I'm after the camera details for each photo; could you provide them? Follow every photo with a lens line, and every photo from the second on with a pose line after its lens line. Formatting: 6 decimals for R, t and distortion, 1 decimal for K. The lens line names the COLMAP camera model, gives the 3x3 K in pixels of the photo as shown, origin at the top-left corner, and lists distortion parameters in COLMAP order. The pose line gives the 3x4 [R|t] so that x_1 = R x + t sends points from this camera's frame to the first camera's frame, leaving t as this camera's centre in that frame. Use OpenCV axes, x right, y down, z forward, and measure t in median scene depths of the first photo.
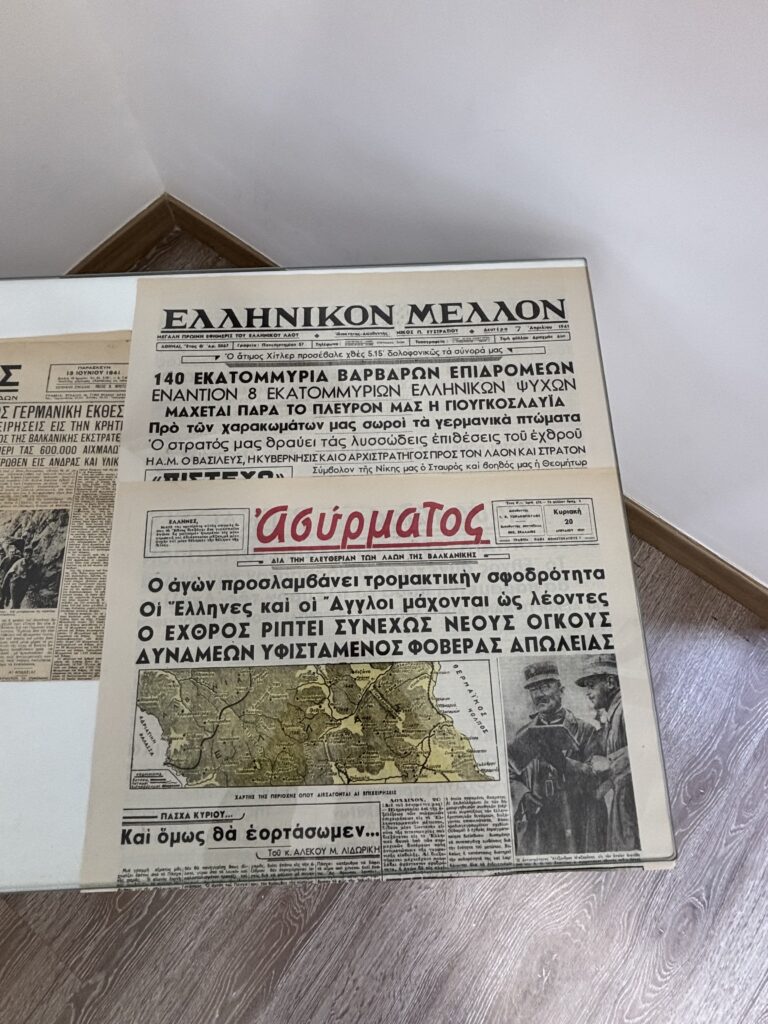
lens RADIAL K [[568.9, 0, 384.0], [0, 568.9, 512.0], [0, 0, 1]] dist [-0.013581, 0.009922]
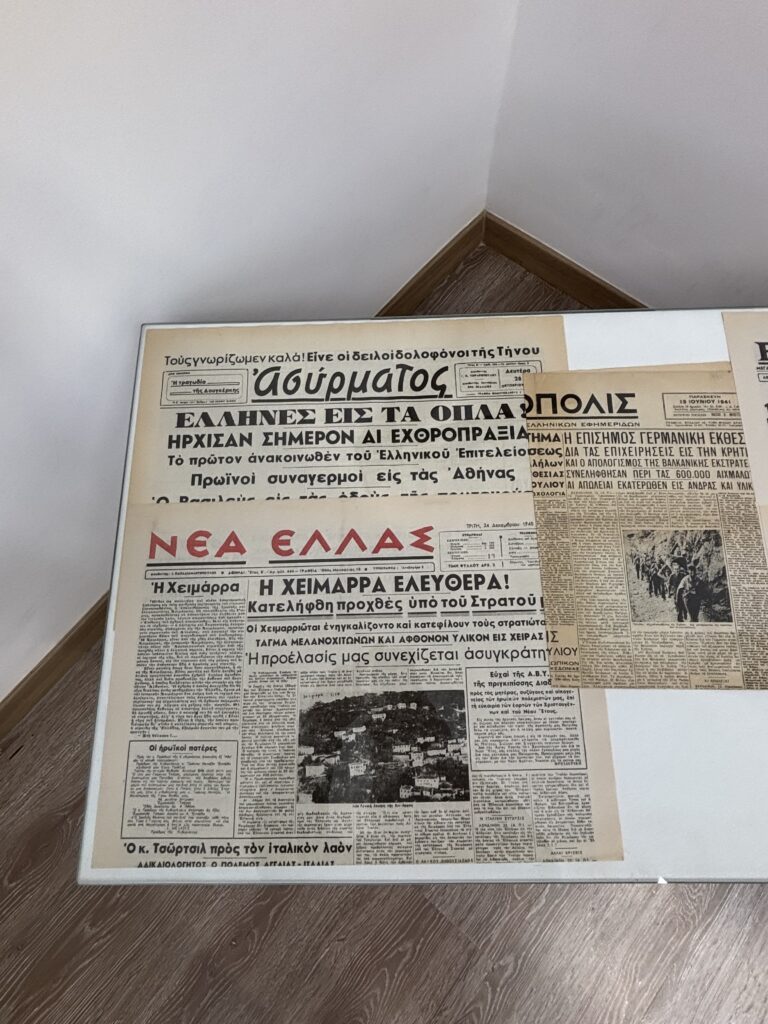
lens RADIAL K [[568.9, 0, 384.0], [0, 568.9, 512.0], [0, 0, 1]] dist [-0.013581, 0.009922]
pose [[0.998768, 0.019126, -0.045791, -1.093160], [-0.018806, 0.999796, 0.007391, -0.033952], [0.045923, -0.006521, 0.998924, -0.103612]]
